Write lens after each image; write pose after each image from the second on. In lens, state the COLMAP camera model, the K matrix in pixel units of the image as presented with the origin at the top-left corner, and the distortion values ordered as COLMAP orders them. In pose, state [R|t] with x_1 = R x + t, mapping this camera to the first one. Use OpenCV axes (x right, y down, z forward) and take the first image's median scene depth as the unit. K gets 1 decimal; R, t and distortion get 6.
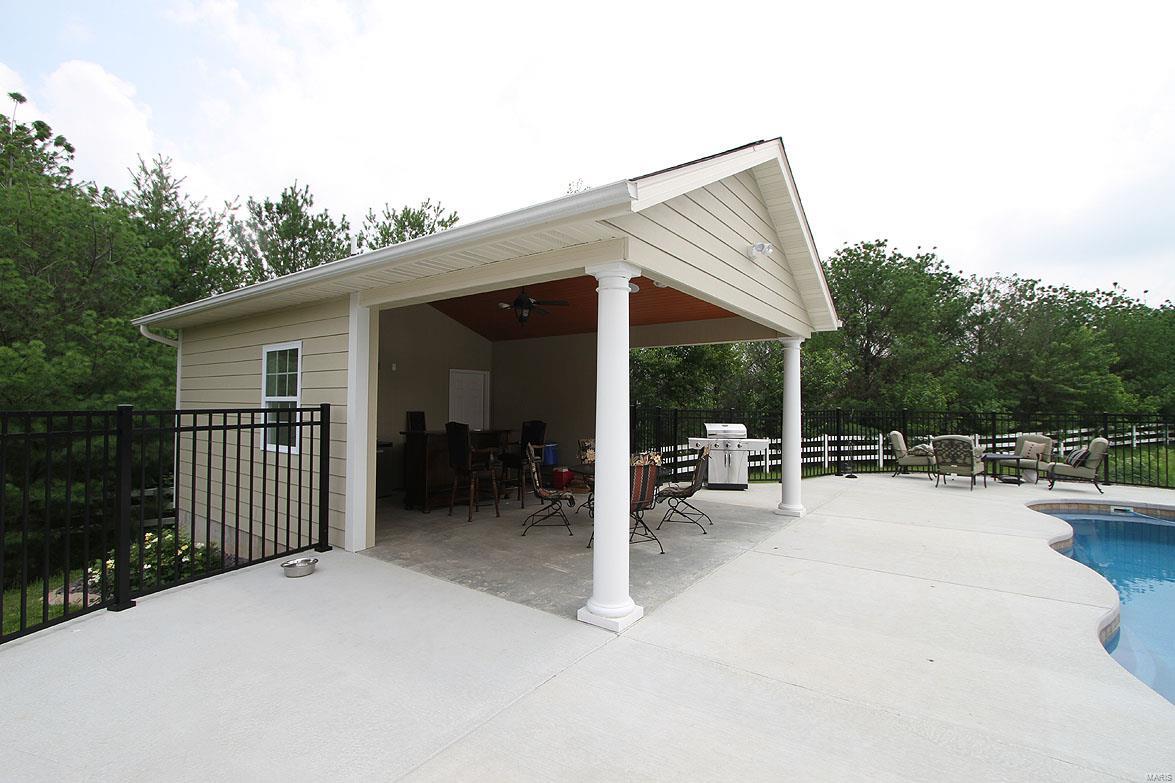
lens RADIAL K [[520.6, 0, 586.7], [0, 520.6, 405.8], [0, 0, 1]] dist [-0.014028, -0.000252]
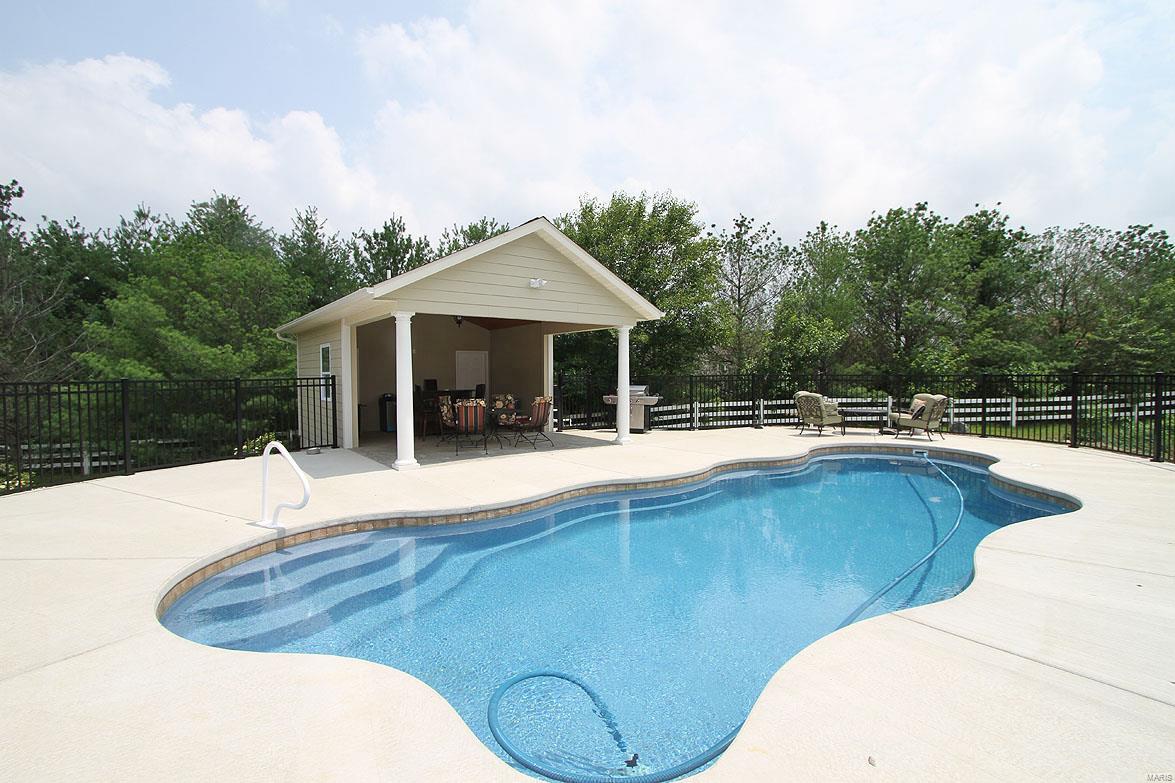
lens RADIAL K [[529.2, 0, 600.4], [0, 529.2, 396.6], [0, 0, 1]] dist [-0.014348, 0.000321]
pose [[0.963363, -0.002759, -0.268187, 0.451396], [0.014100, 0.999085, 0.040373, 0.004361], [0.267830, -0.042675, 0.962521, -0.300236]]
